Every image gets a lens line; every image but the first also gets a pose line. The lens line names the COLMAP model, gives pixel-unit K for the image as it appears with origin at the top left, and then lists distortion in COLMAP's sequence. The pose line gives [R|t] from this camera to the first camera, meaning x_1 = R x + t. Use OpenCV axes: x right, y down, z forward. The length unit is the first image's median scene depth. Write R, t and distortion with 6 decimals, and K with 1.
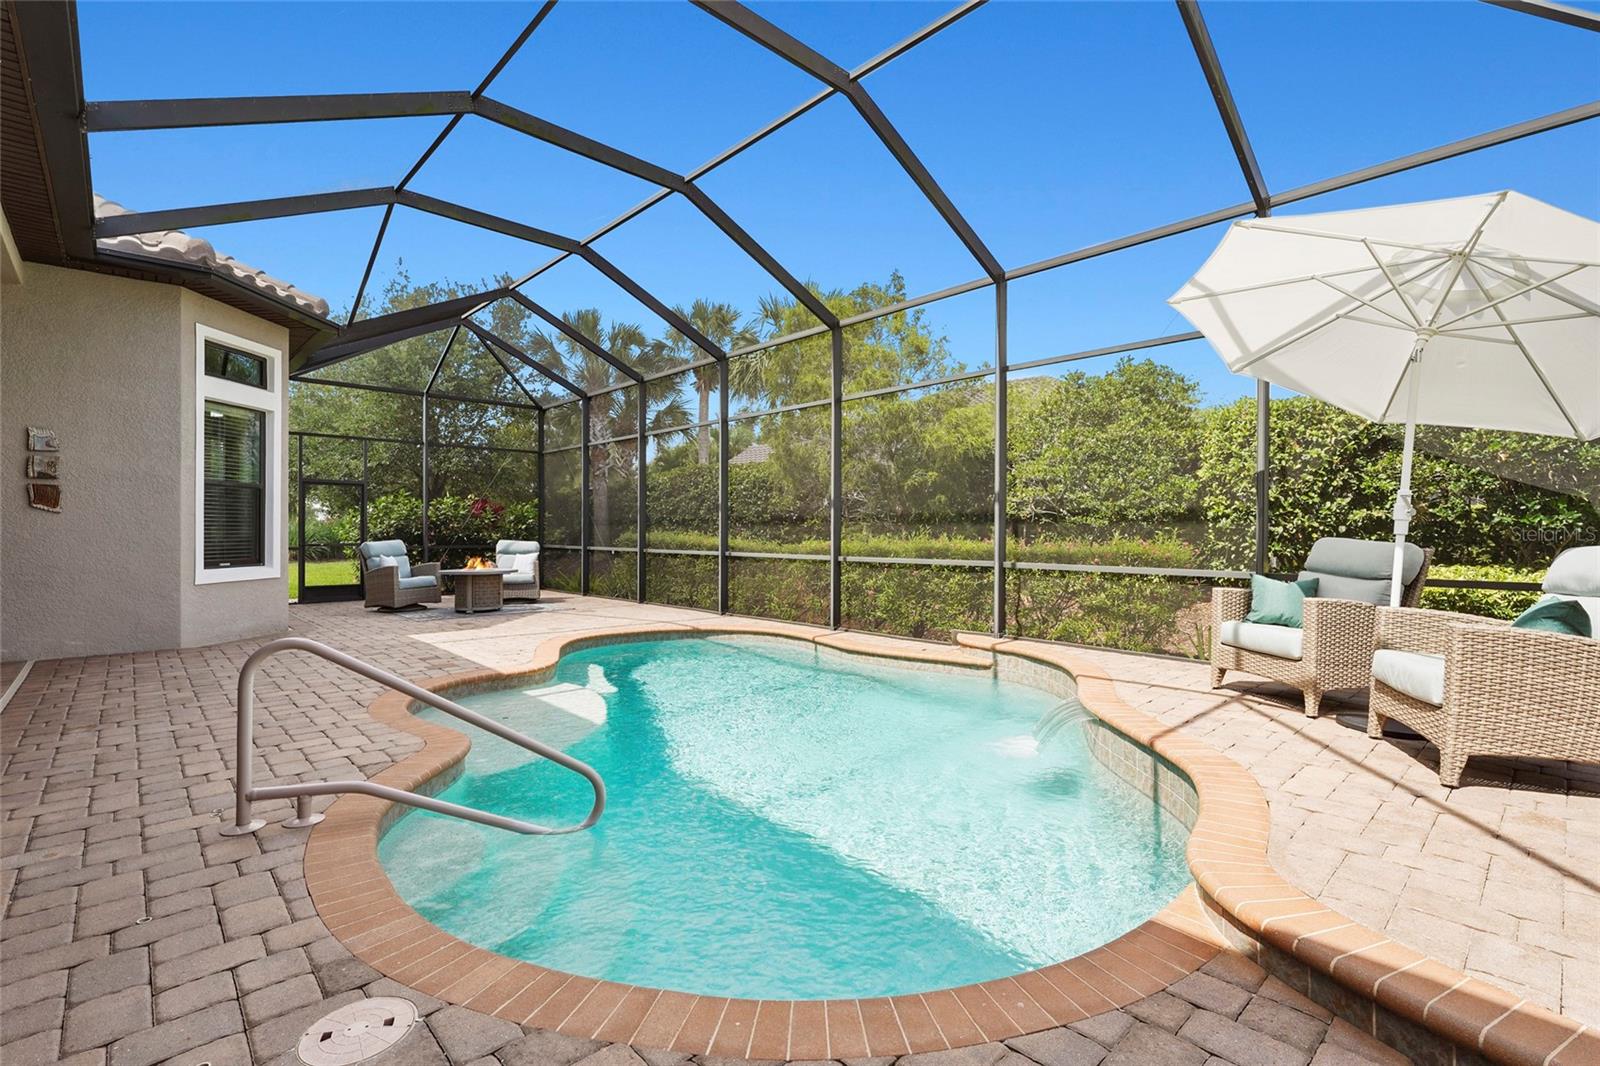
lens RADIAL K [[720.6, 0, 805.6], [0, 720.6, 530.8], [0, 0, 1]] dist [0.002857, 0.000320]
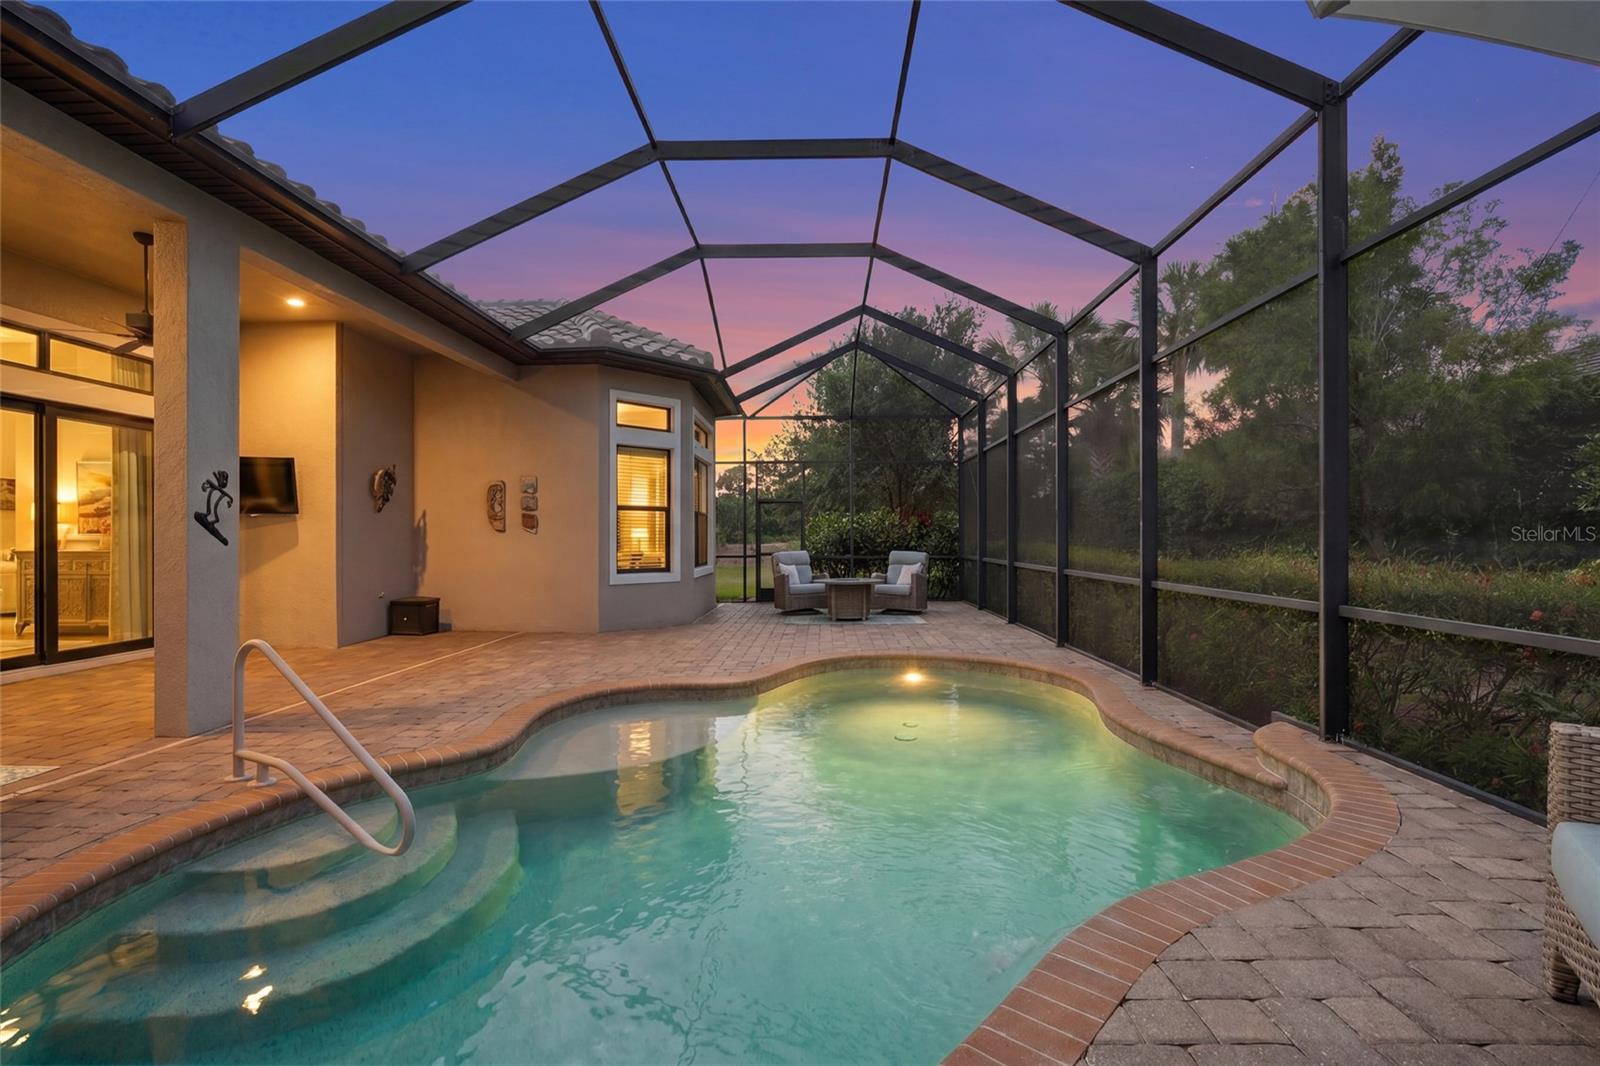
lens RADIAL K [[720.6, 0, 805.6], [0, 720.6, 530.8], [0, 0, 1]] dist [0.002857, 0.000320]
pose [[0.724528, -0.012930, -0.689124, 0.306399], [0.008320, 0.999915, -0.010014, -0.009317], [0.689195, 0.001522, 0.724575, 0.266039]]
